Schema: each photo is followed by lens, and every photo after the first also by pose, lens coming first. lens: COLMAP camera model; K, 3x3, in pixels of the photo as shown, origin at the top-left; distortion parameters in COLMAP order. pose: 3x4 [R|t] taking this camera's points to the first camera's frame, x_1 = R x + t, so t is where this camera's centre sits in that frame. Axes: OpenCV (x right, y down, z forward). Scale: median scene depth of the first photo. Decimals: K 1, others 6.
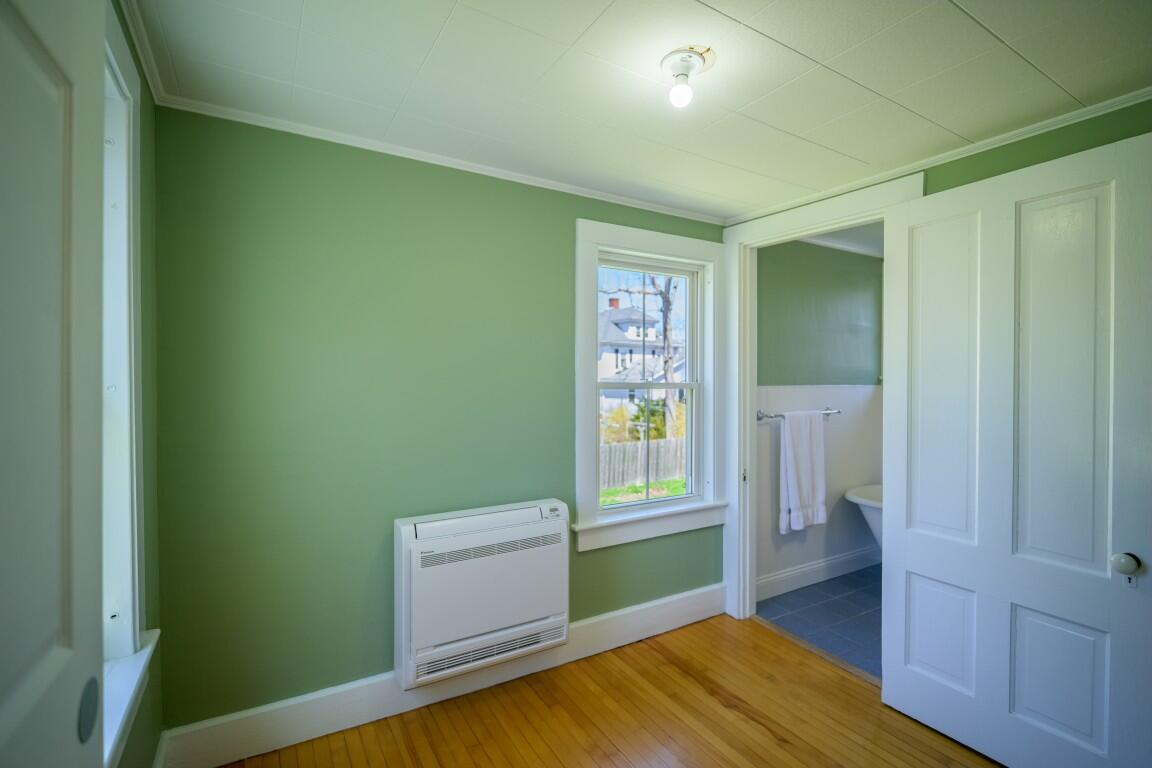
lens RADIAL K [[536.0, 0, 577.9], [0, 536.0, 375.6], [0, 0, 1]] dist [-0.011513, -0.000350]
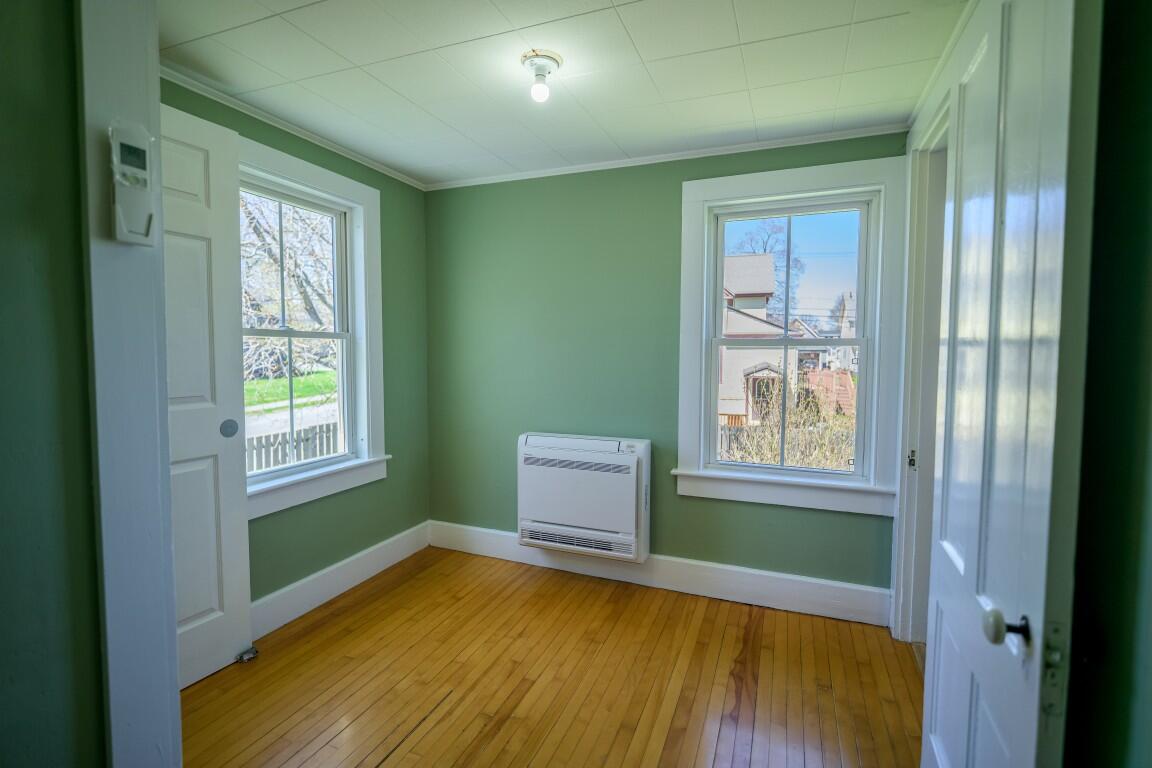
lens RADIAL K [[536.0, 0, 569.7], [0, 536.0, 379.0], [0, 0, 1]] dist [-0.011513, -0.000350]
pose [[0.584686, 0.038032, -0.810368, 0.793441], [0.000265, 0.998892, 0.047071, 0.047541], [0.811260, -0.027736, 0.584028, 0.207661]]
